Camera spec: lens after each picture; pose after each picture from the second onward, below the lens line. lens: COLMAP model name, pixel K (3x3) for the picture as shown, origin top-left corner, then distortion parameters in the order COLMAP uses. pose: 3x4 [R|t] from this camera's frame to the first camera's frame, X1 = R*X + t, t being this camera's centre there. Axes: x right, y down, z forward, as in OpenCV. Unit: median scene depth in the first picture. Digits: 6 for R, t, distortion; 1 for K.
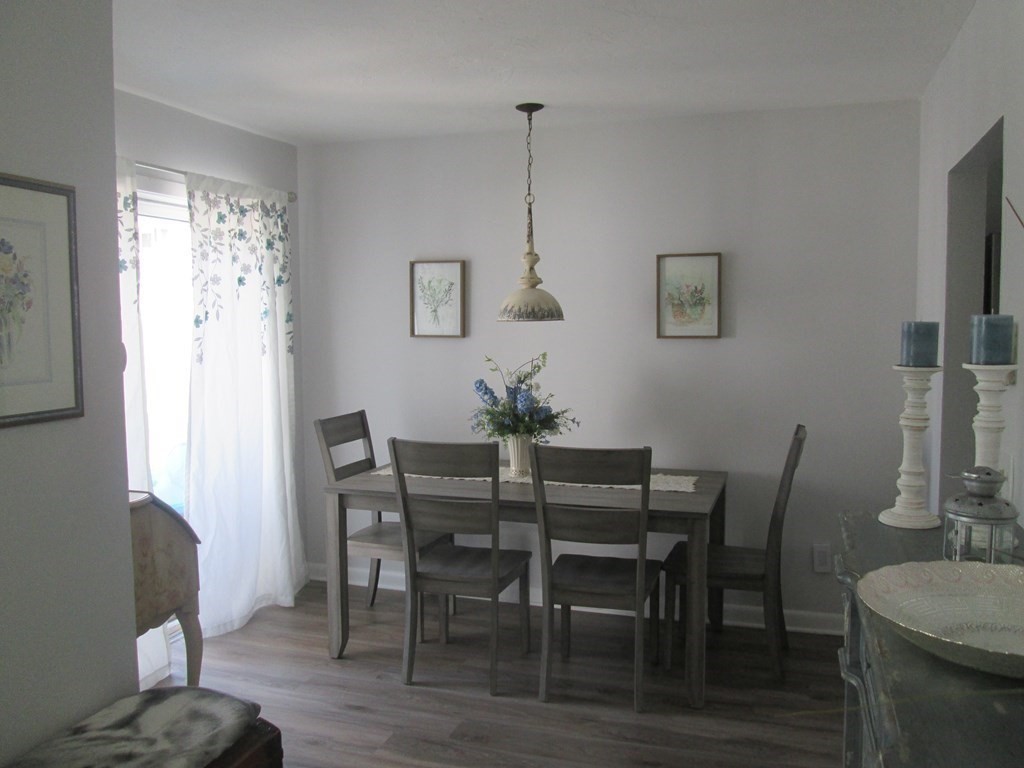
lens RADIAL K [[853.9, 0, 519.0], [0, 853.9, 379.6], [0, 0, 1]] dist [-0.045869, 0.012271]
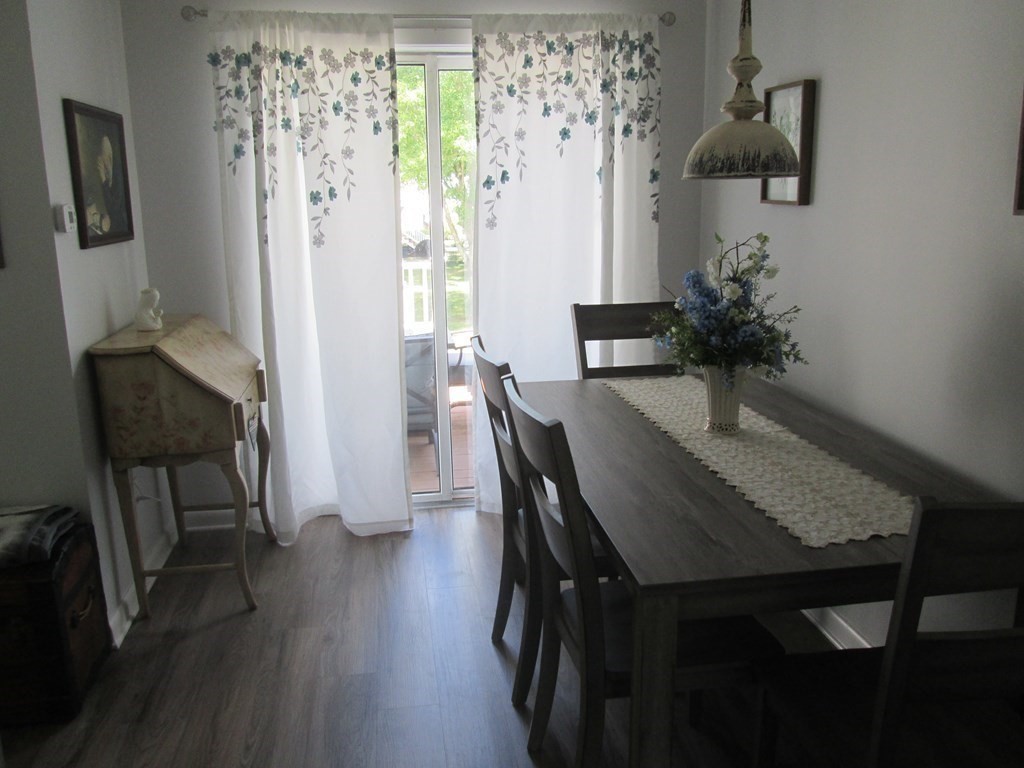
lens RADIAL K [[853.9, 0, 511.5], [0, 853.9, 381.9], [0, 0, 1]] dist [-0.045869, 0.012271]
pose [[0.453756, 0.193932, -0.869768, 0.456111], [-0.049830, 0.980027, 0.192520, -0.033461], [0.889732, -0.044016, 0.454357, 0.559915]]
